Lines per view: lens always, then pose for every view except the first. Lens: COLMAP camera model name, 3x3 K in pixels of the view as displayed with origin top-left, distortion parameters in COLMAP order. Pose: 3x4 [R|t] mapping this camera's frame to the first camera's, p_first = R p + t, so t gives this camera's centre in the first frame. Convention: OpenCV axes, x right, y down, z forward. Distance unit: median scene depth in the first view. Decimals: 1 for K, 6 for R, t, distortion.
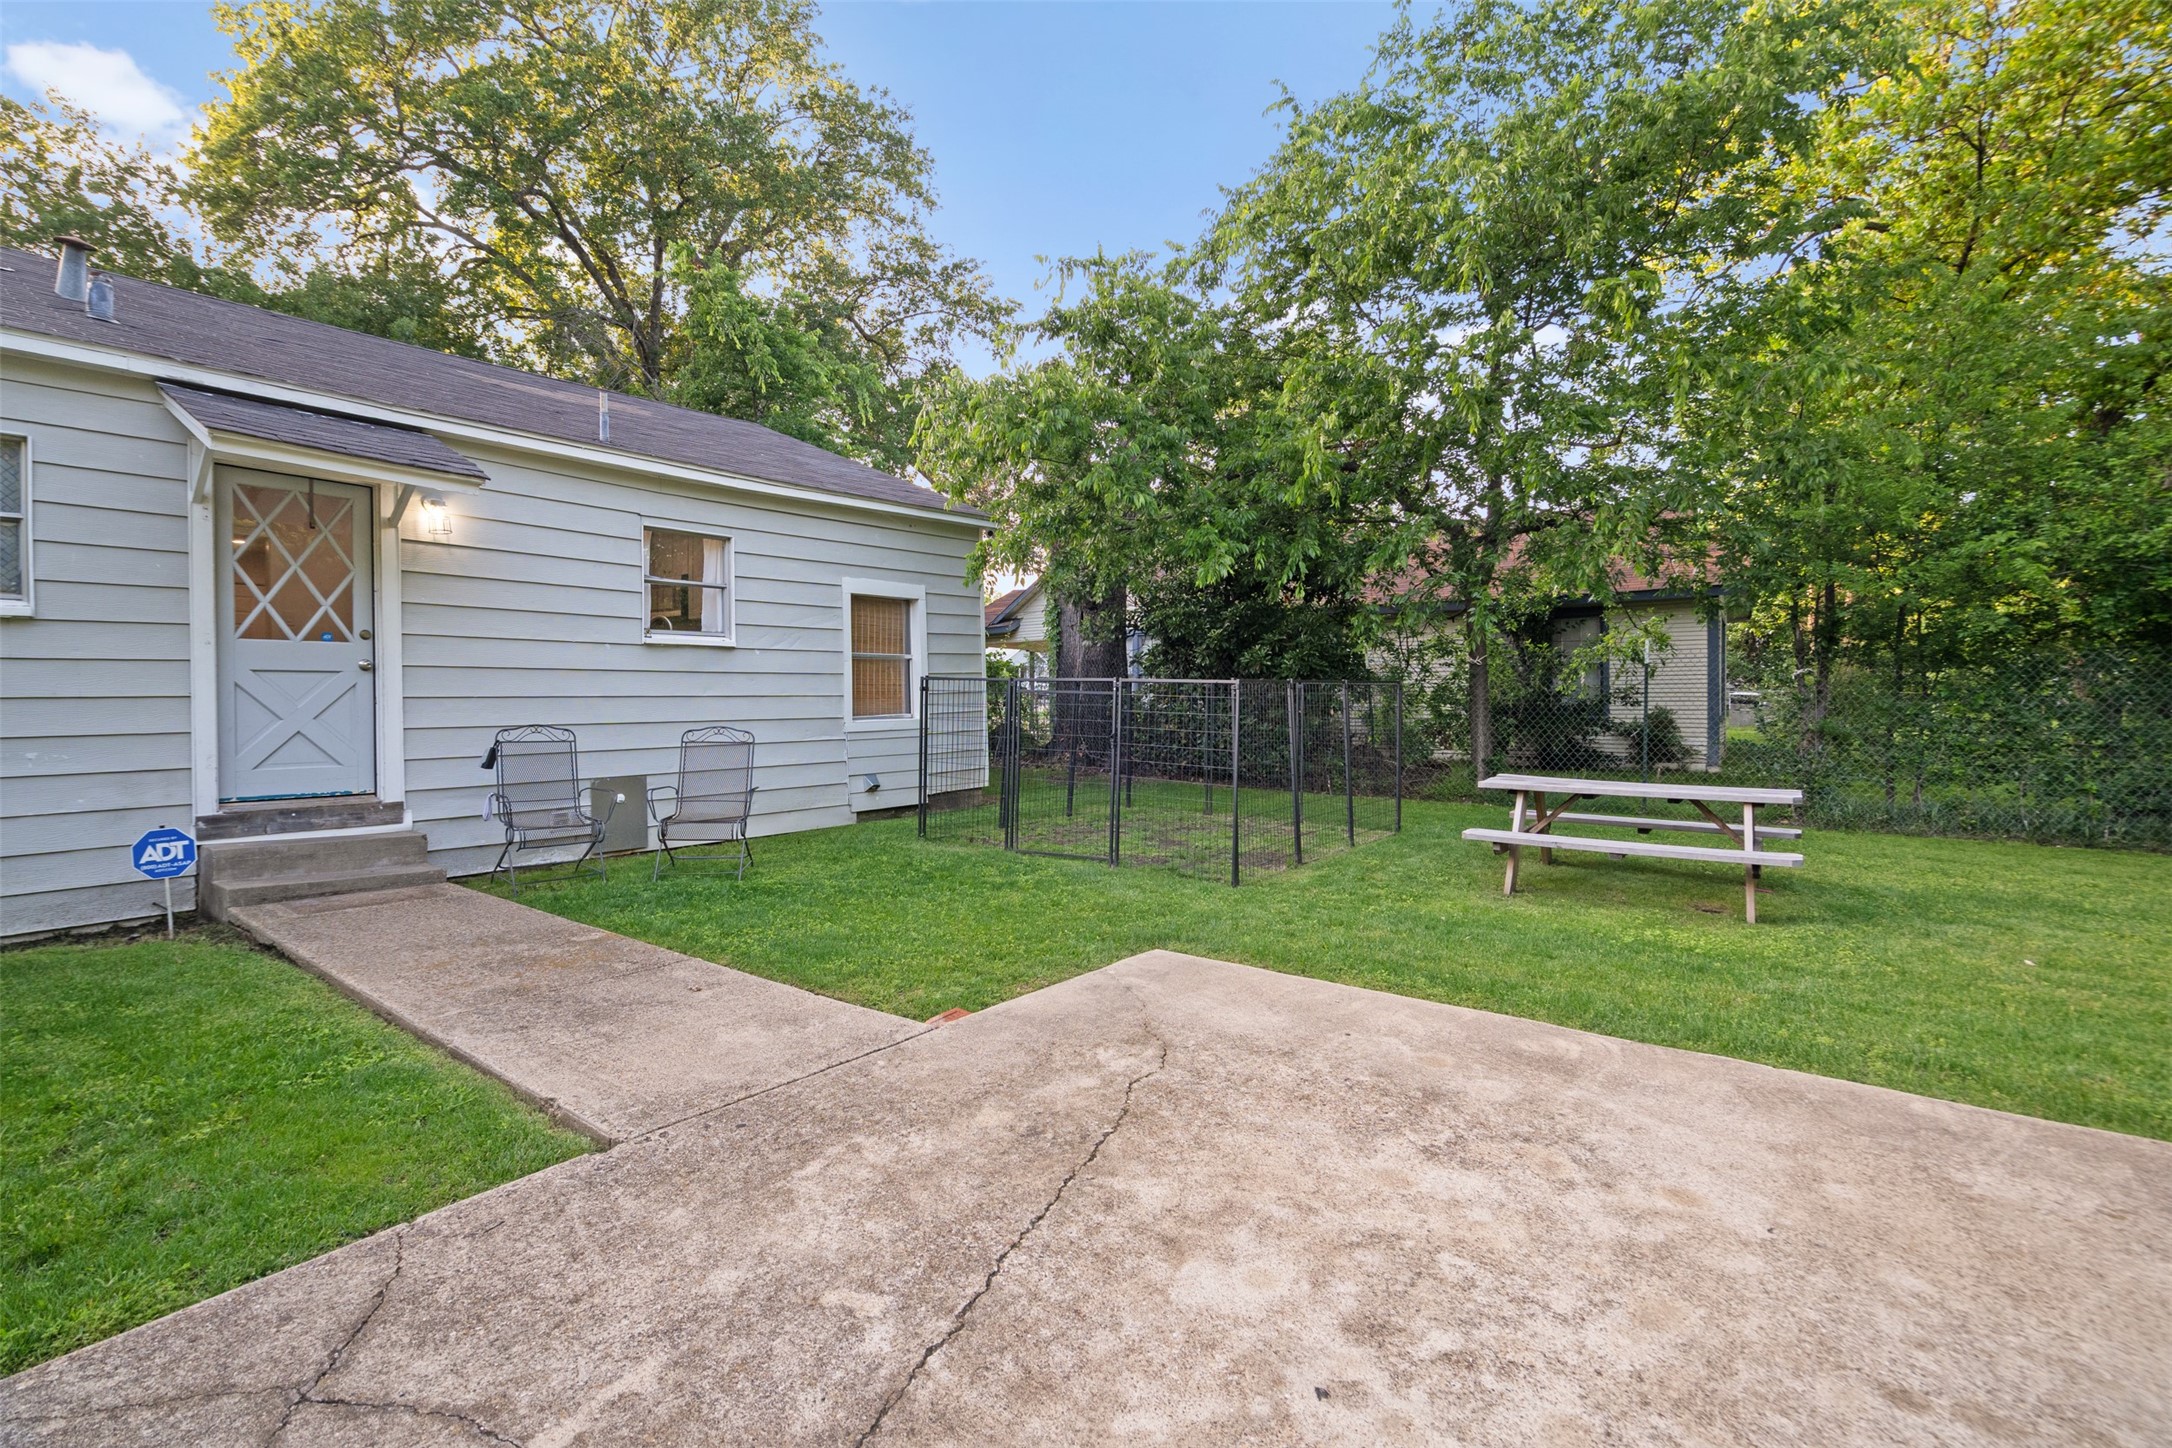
lens RADIAL K [[1004.8, 0, 1081.1], [0, 1004.8, 710.4], [0, 0, 1]] dist [-0.000227, 0.000078]
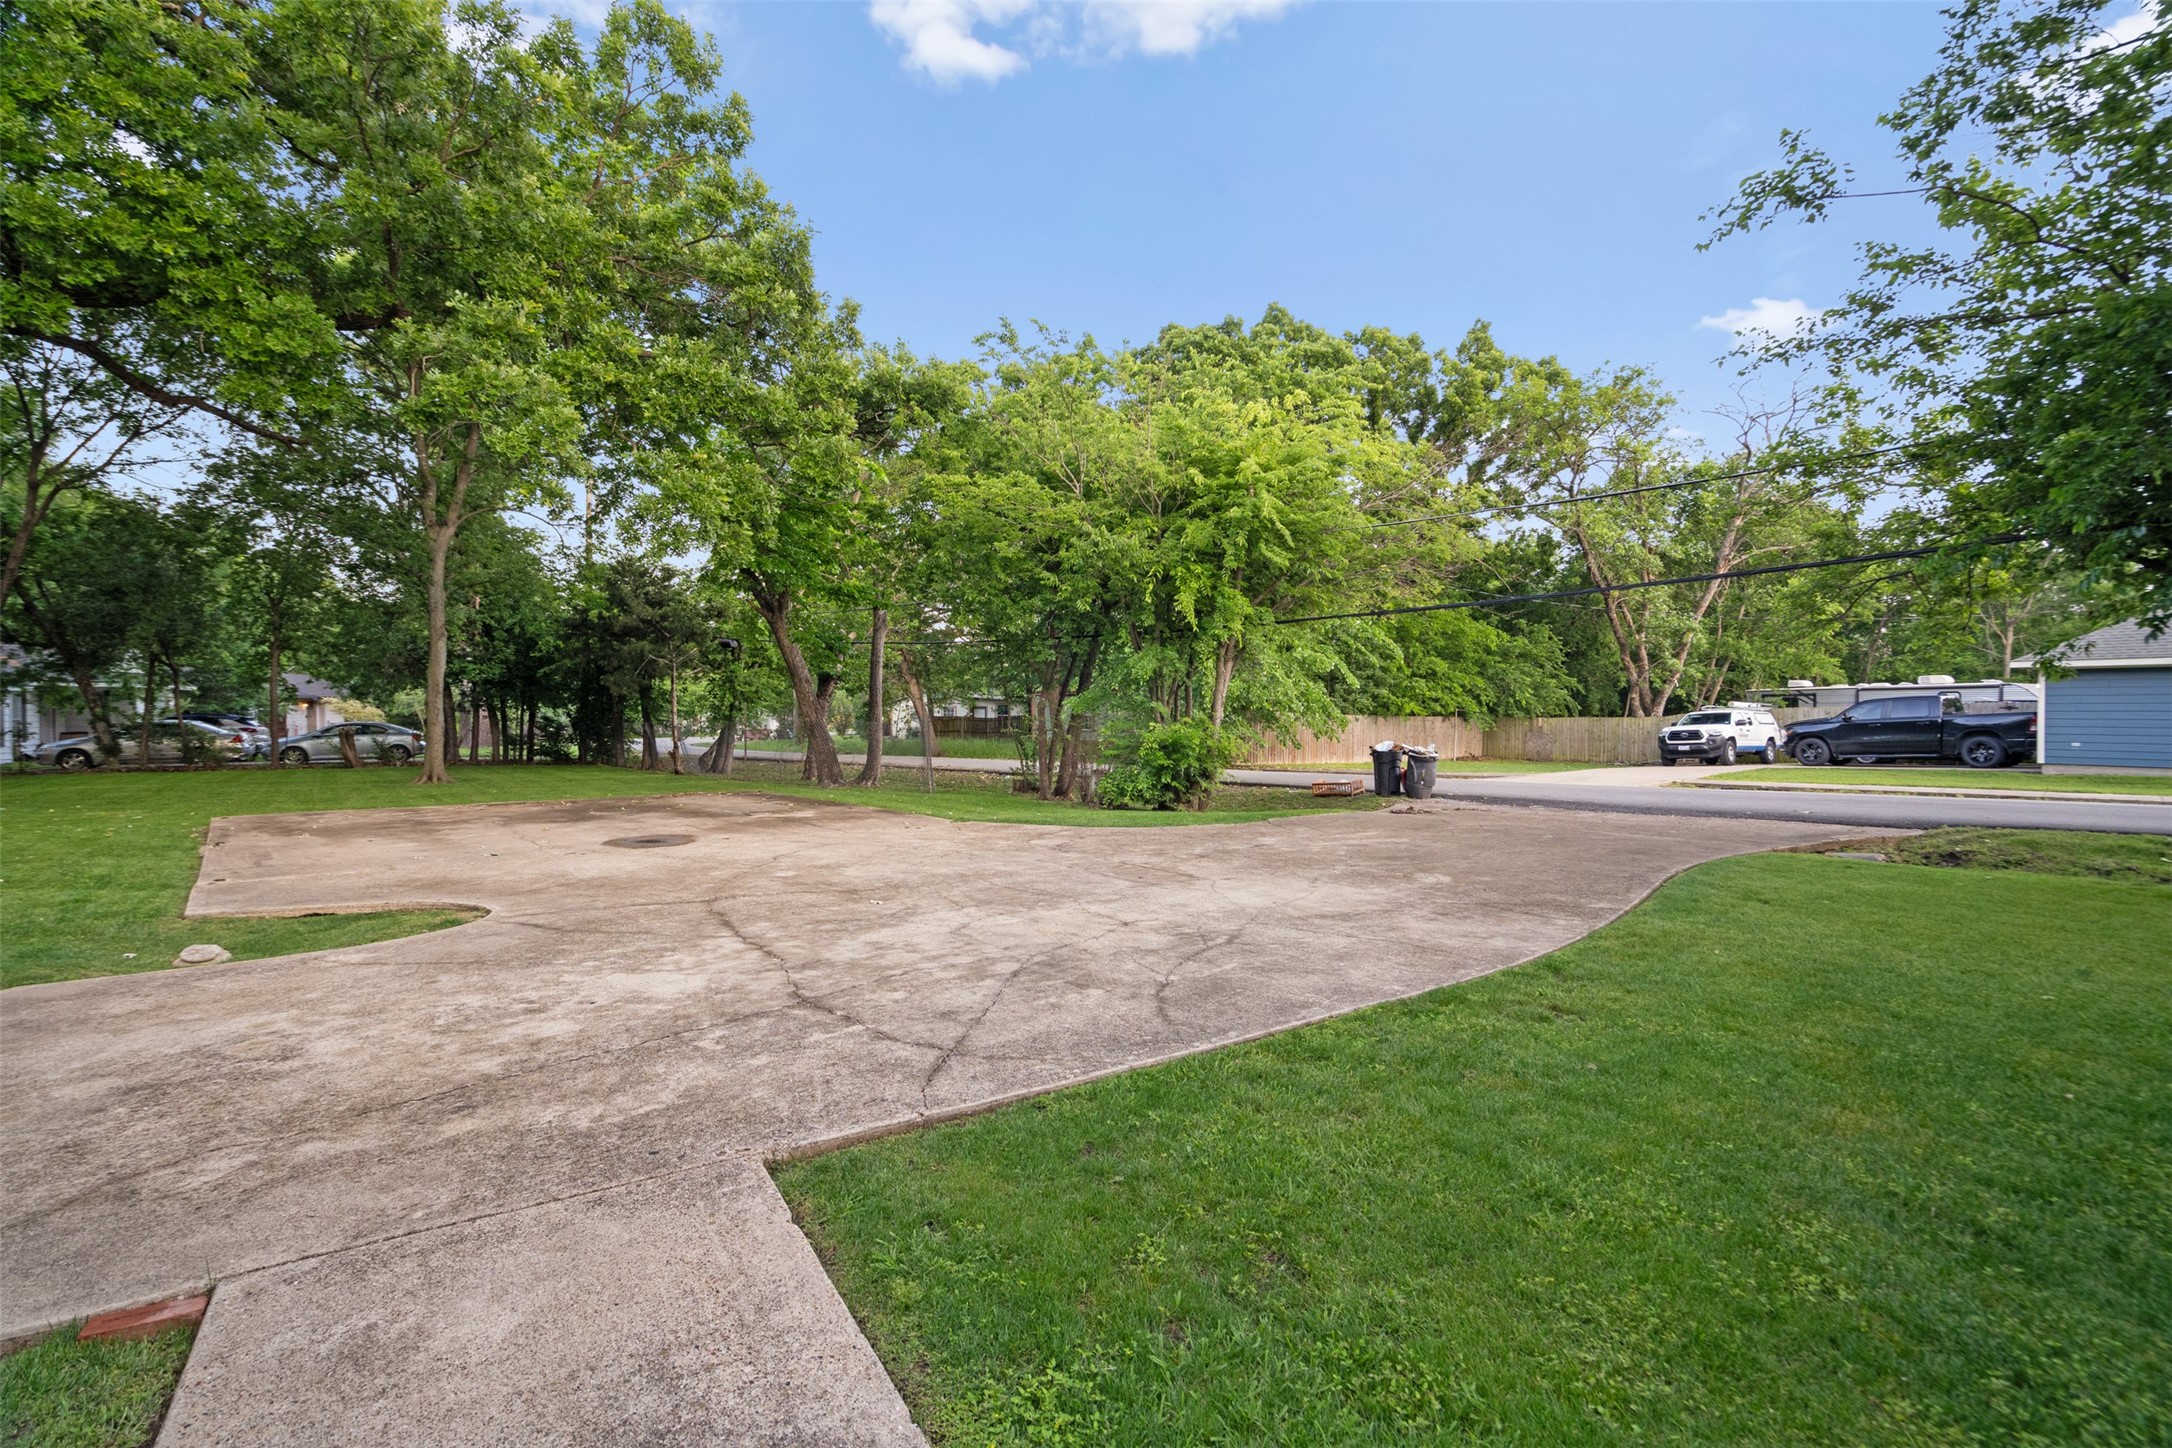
lens RADIAL K [[1004.8, 0, 1081.1], [0, 1004.8, 710.4], [0, 0, 1]] dist [-0.000227, 0.000078]
pose [[-0.935564, 0.001572, 0.353154, -1.327717], [0.007694, 0.999843, 0.015932, -0.063183], [-0.353073, 0.017622, -0.935430, 2.149617]]
